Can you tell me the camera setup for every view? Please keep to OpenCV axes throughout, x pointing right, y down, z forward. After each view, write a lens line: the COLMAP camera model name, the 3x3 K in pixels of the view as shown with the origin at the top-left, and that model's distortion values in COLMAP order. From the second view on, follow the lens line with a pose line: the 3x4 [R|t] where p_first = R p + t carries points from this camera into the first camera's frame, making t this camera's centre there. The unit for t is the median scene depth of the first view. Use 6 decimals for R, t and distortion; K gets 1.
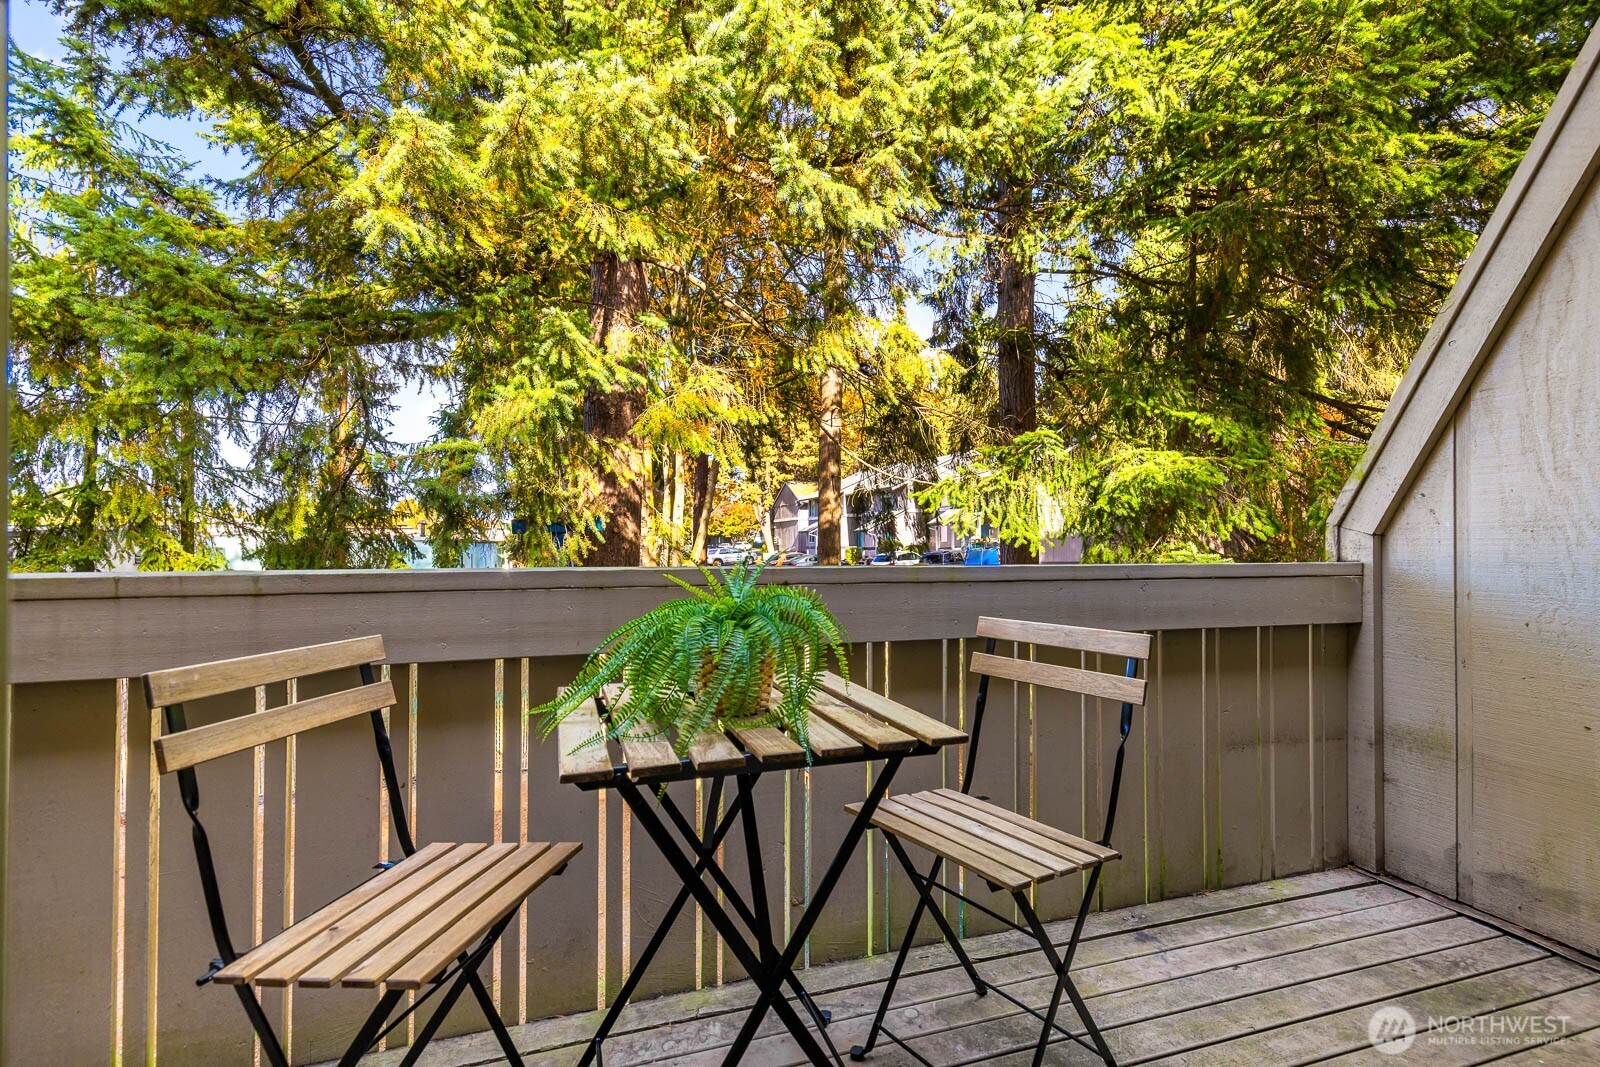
lens RADIAL K [[695.2, 0, 800.0], [0, 695.2, 533.5], [0, 0, 1]] dist [0.001216, 0.000077]
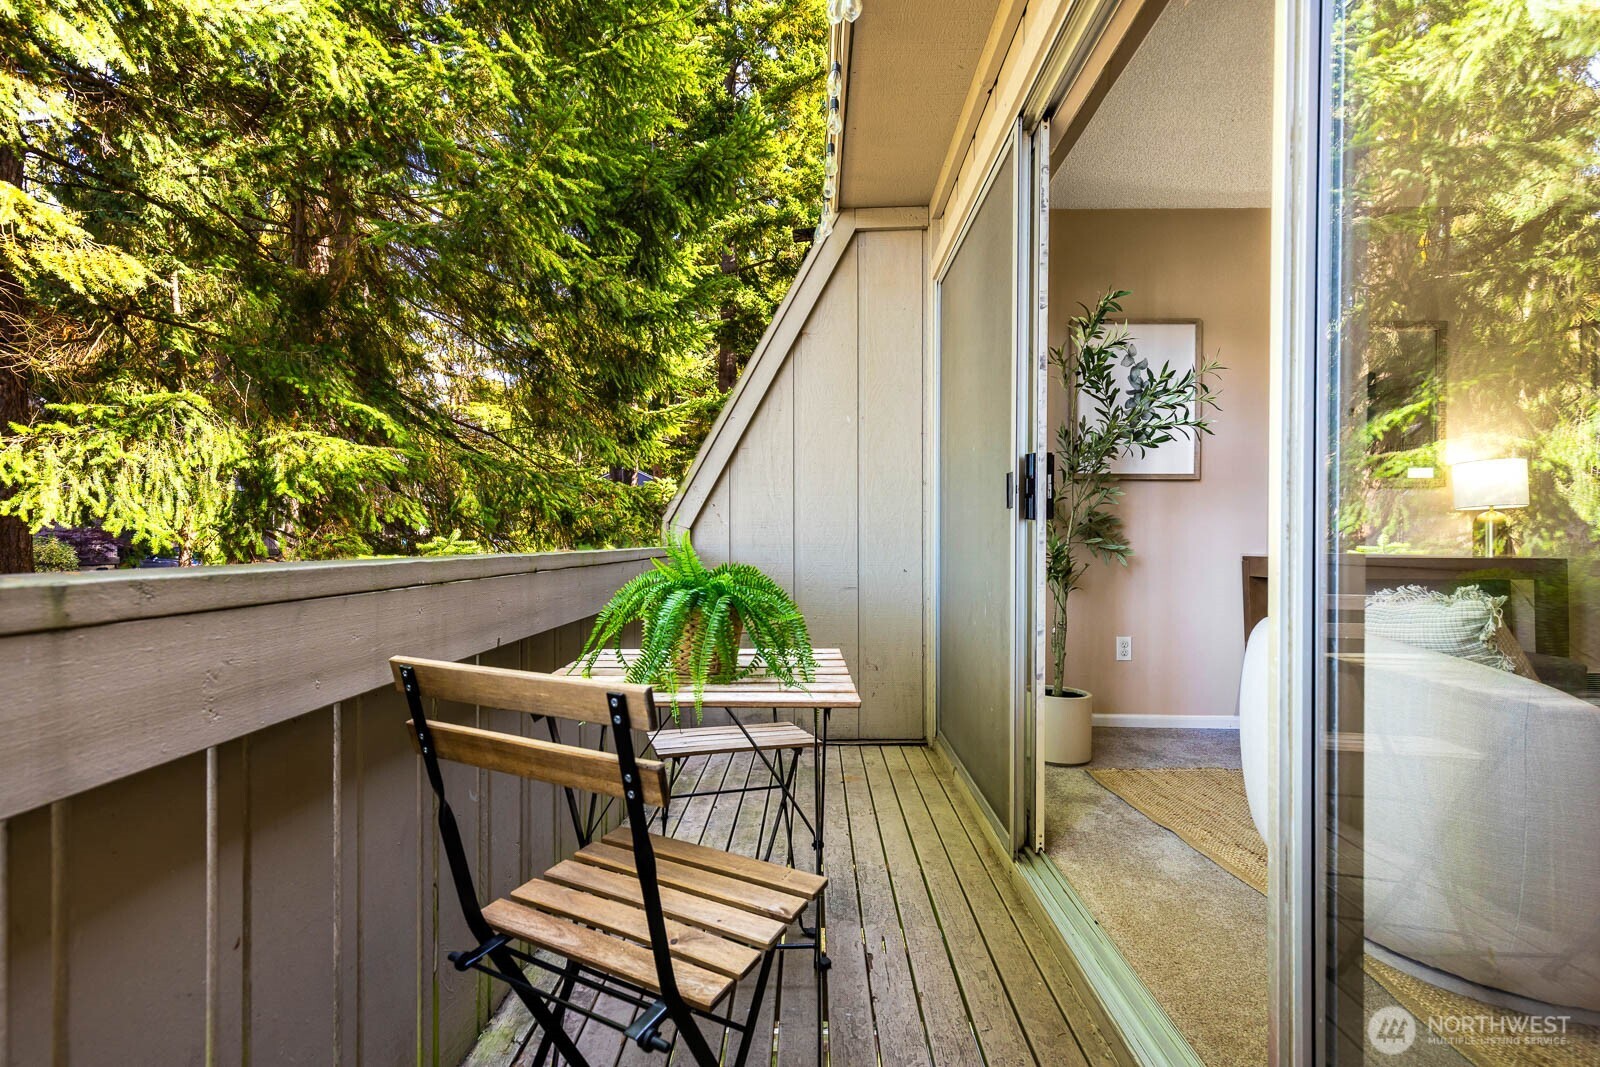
lens RADIAL K [[695.2, 0, 800.0], [0, 695.2, 533.5], [0, 0, 1]] dist [0.001216, 0.000077]
pose [[0.360561, -0.004748, 0.932723, -0.133755], [-0.007470, 0.999940, 0.007978, -0.000066], [-0.932706, -0.009844, 0.360504, 0.048915]]
